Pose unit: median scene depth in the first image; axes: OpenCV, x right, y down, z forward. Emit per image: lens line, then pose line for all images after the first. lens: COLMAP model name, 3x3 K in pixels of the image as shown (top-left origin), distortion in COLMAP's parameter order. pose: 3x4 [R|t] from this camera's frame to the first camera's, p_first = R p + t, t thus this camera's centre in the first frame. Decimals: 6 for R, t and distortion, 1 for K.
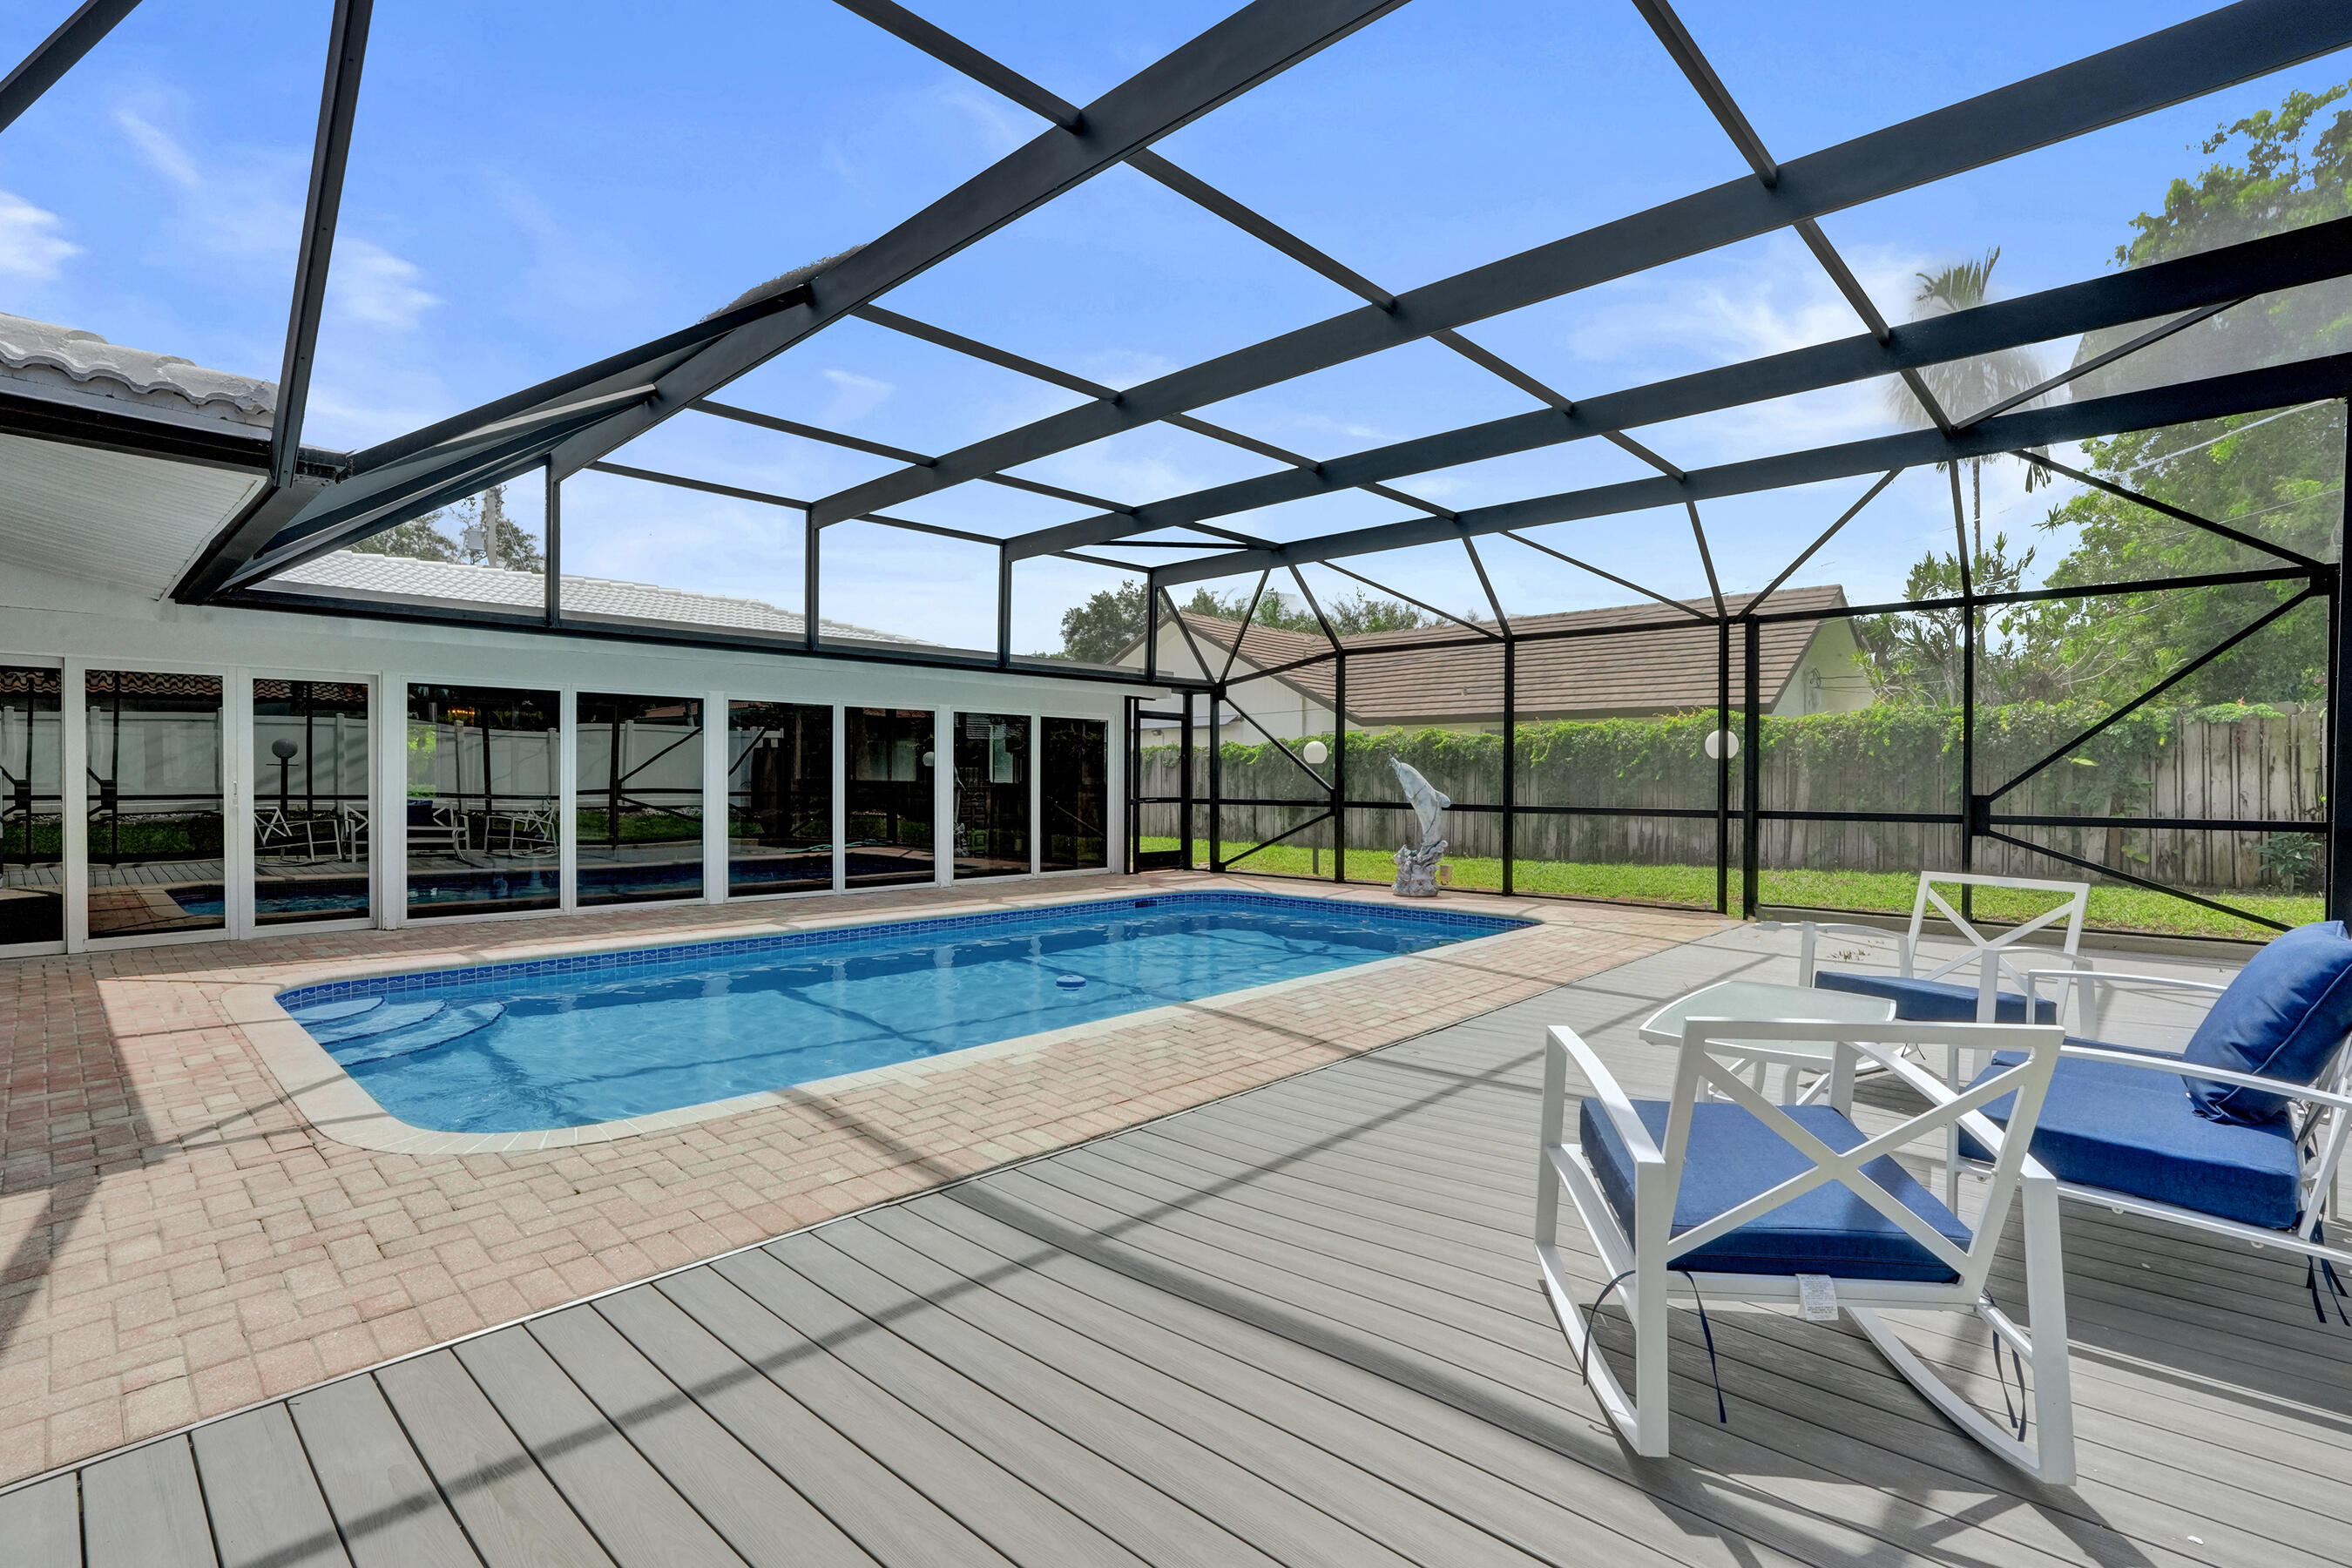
lens RADIAL K [[1092.1, 0, 1170.7], [0, 1092.1, 786.8], [0, 0, 1]] dist [-0.069656, 0.029816]
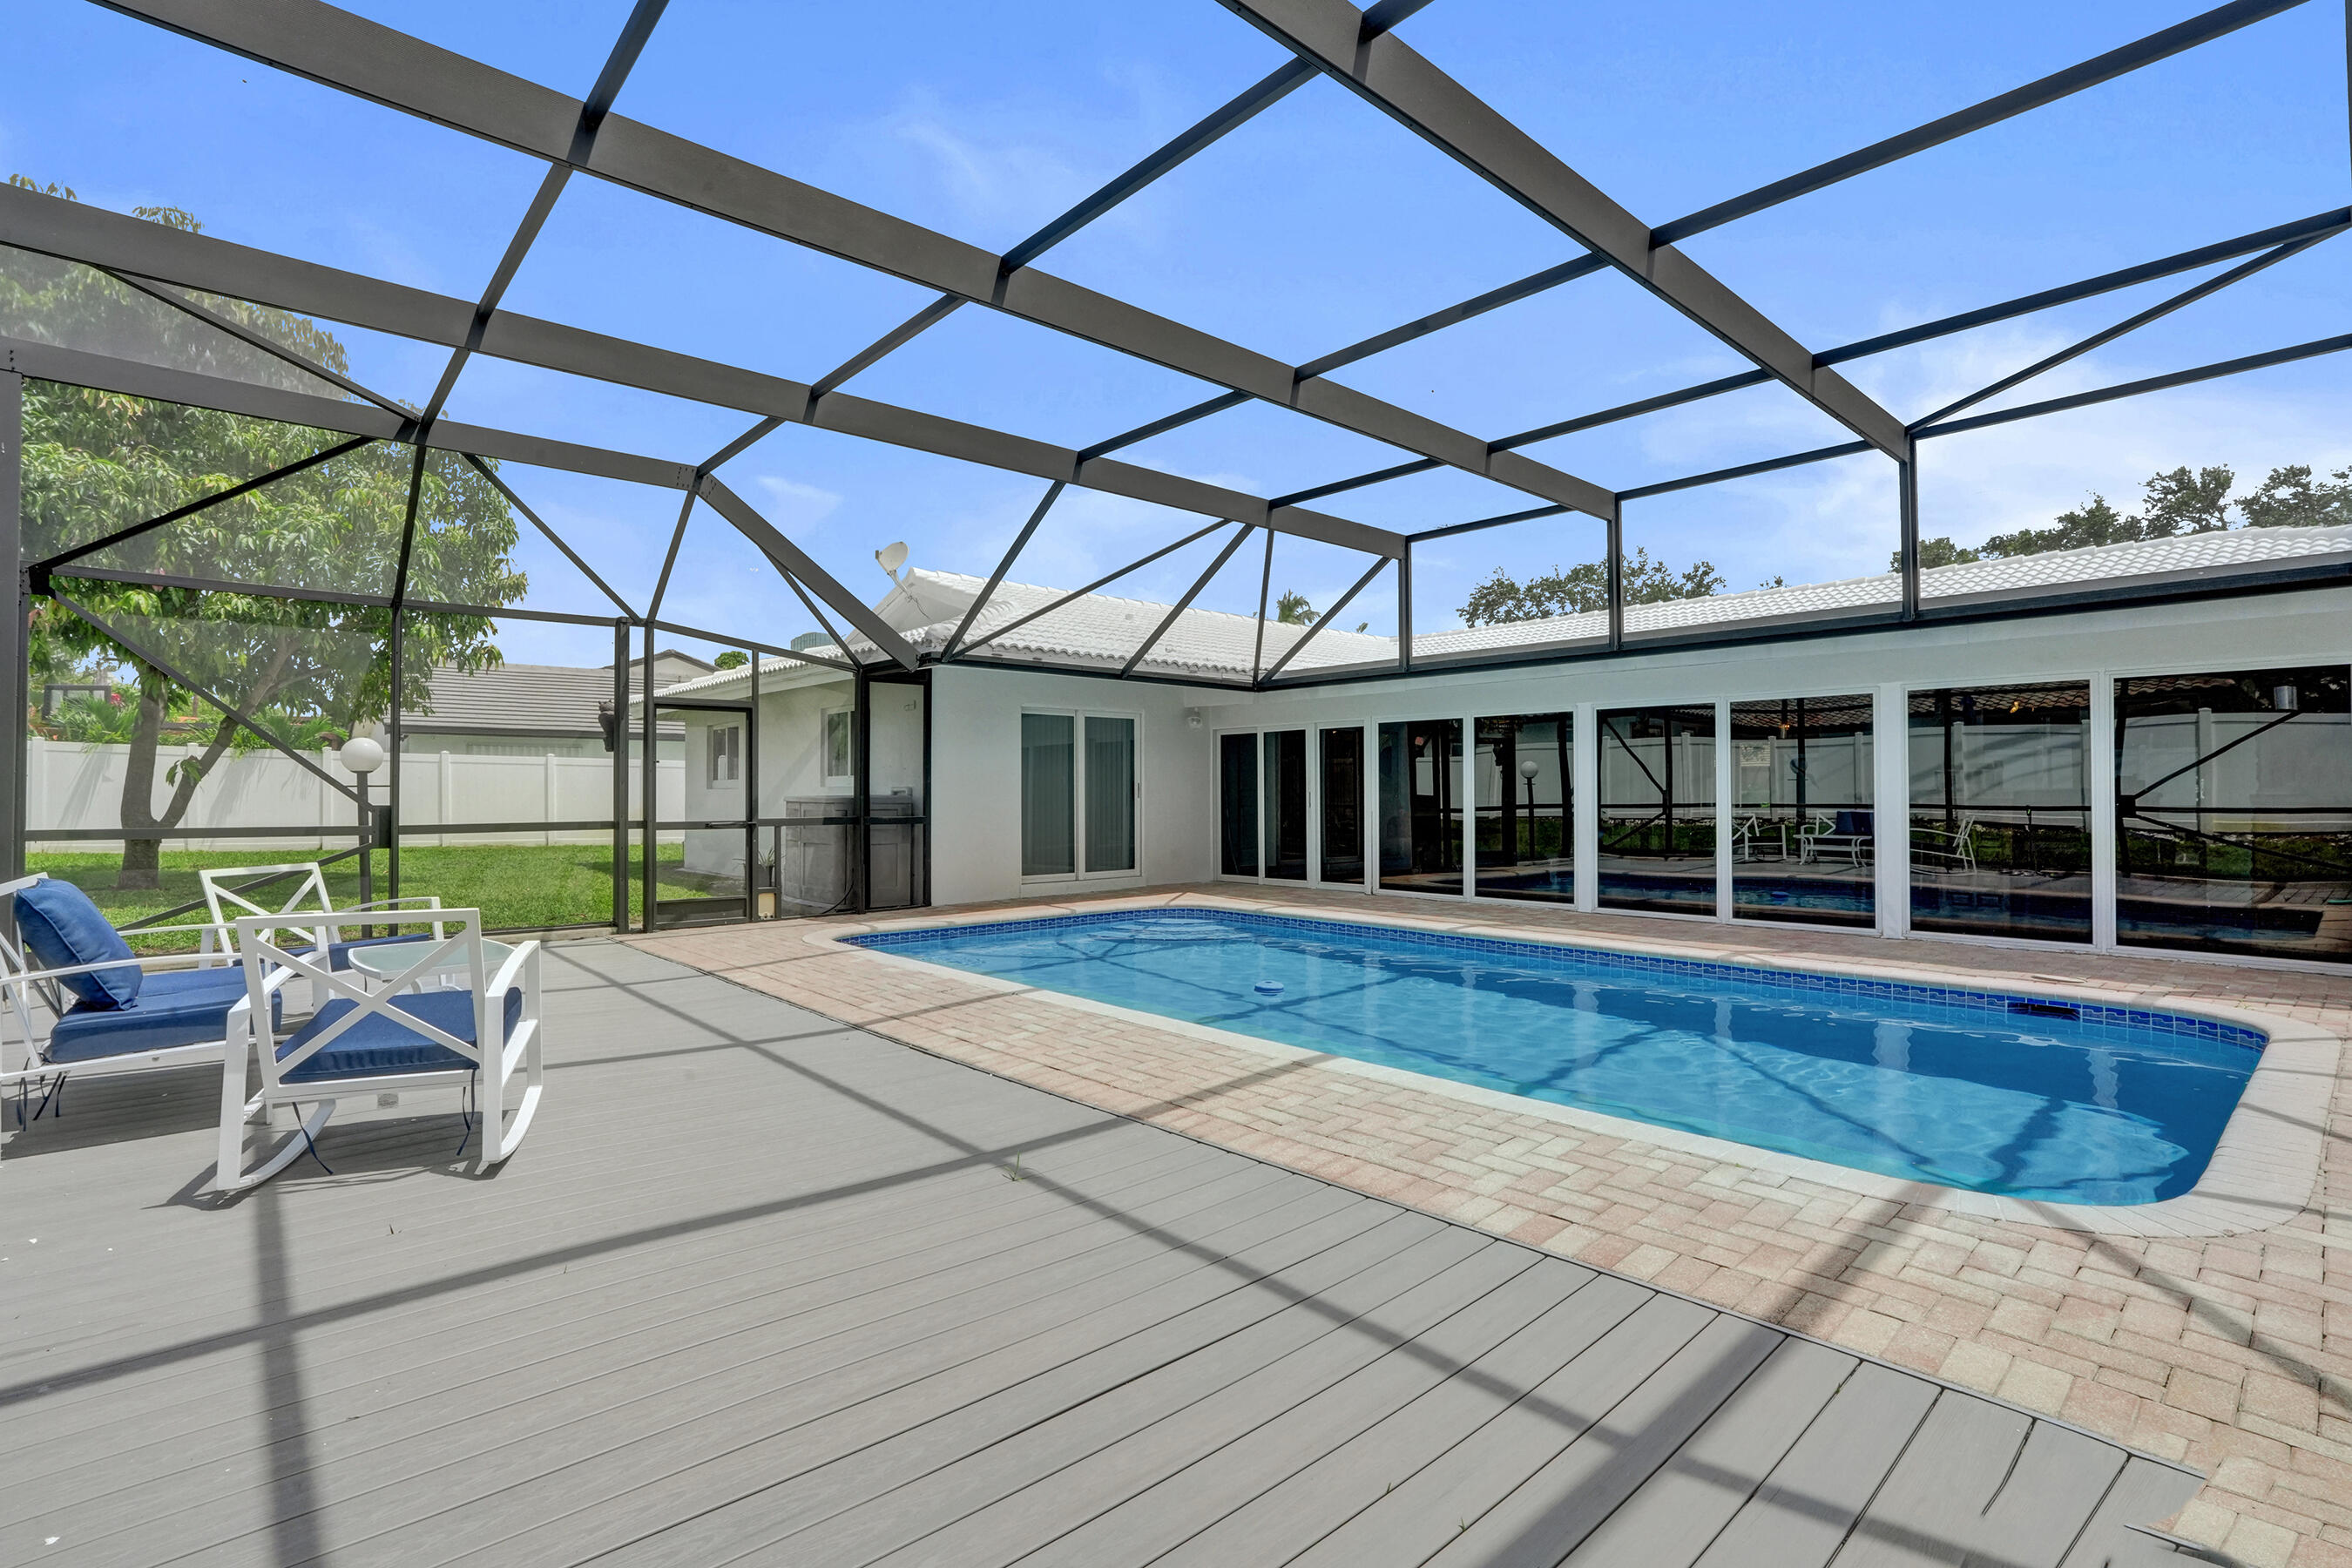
lens RADIAL K [[1095.8, 0, 1178.4], [0, 1095.8, 779.3], [0, 0, 1]] dist [-0.038015, 0.029587]
pose [[-0.070427, -0.014684, -0.997409, 0.525334], [-0.004672, 0.999886, -0.014390, 0.000358], [0.997506, 0.003646, -0.070487, 0.574950]]
